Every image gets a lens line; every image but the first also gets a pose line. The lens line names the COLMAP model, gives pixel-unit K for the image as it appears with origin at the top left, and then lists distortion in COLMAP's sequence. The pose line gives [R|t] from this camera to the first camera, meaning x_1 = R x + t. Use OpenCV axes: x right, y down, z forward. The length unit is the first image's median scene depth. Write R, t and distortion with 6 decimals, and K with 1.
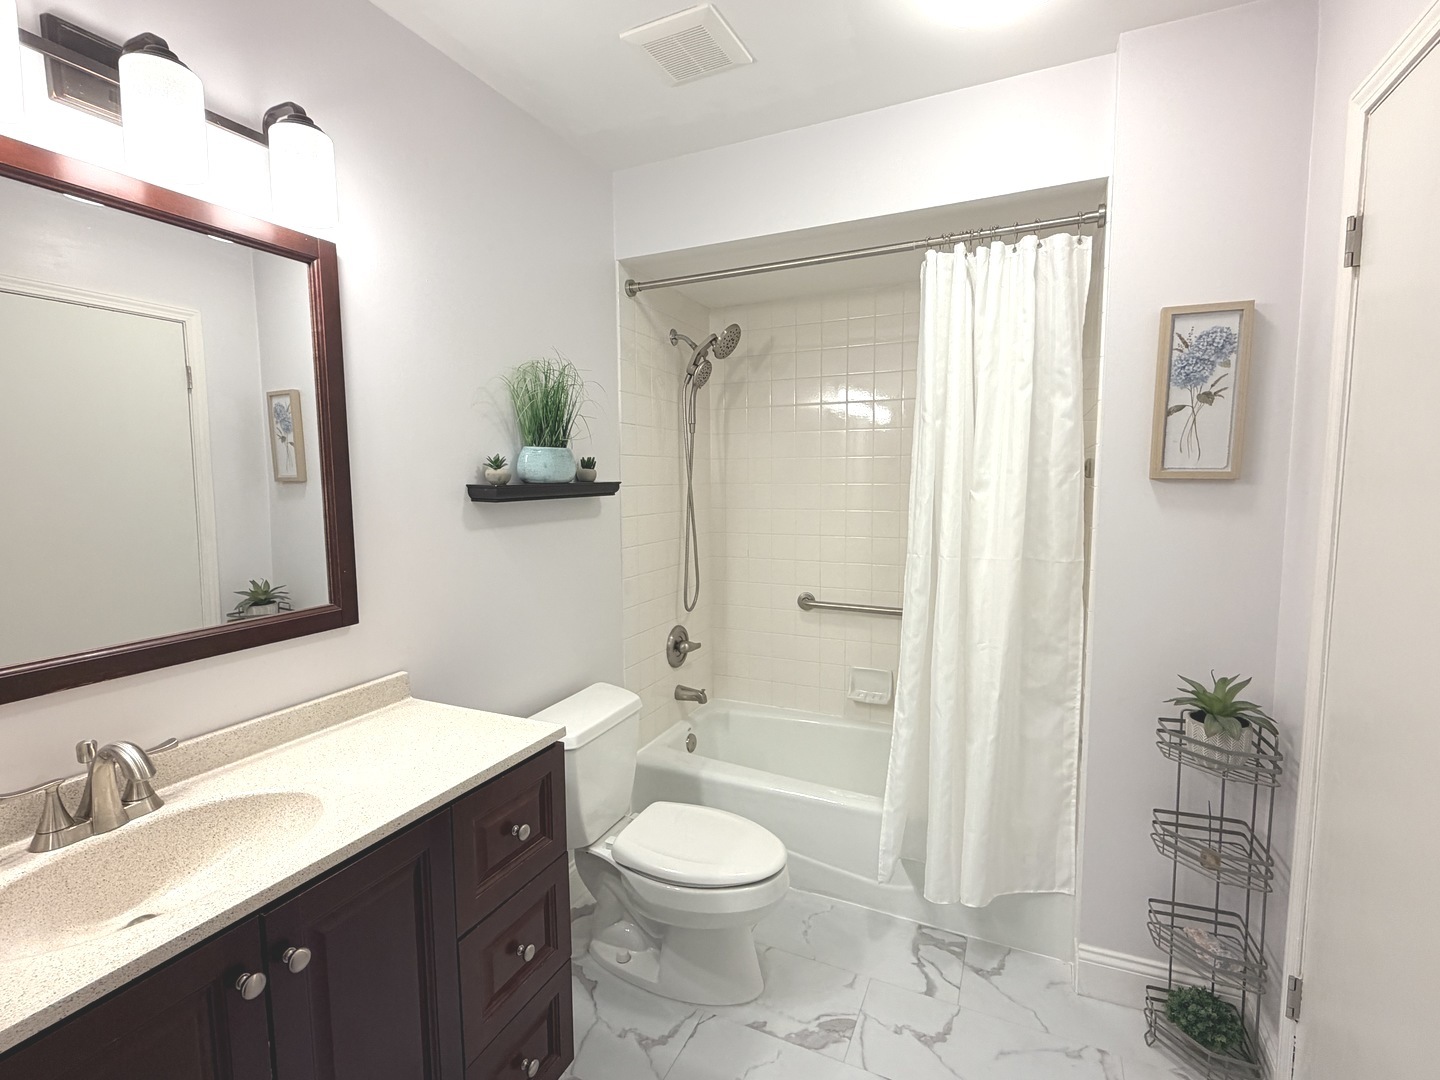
lens RADIAL K [[683.7, 0, 715.7], [0, 683.7, 542.5], [0, 0, 1]] dist [0.005291, -0.000072]
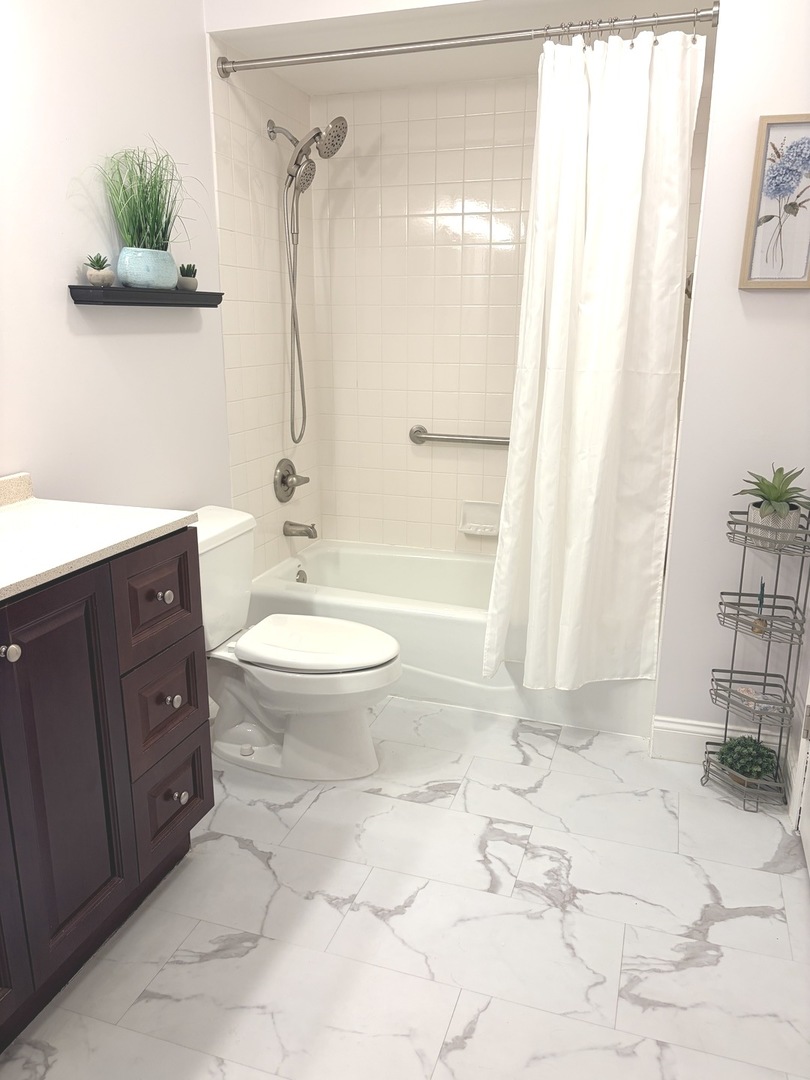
lens RADIAL K [[813.3, 0, 403.4], [0, 813.3, 545.0], [0, 0, 1]] dist [0.053280, -0.054909]
pose [[0.993549, -0.018286, 0.111923, -0.030489], [-0.000916, 0.985589, 0.169155, 0.074409], [-0.113404, -0.168166, 0.979214, -0.229492]]
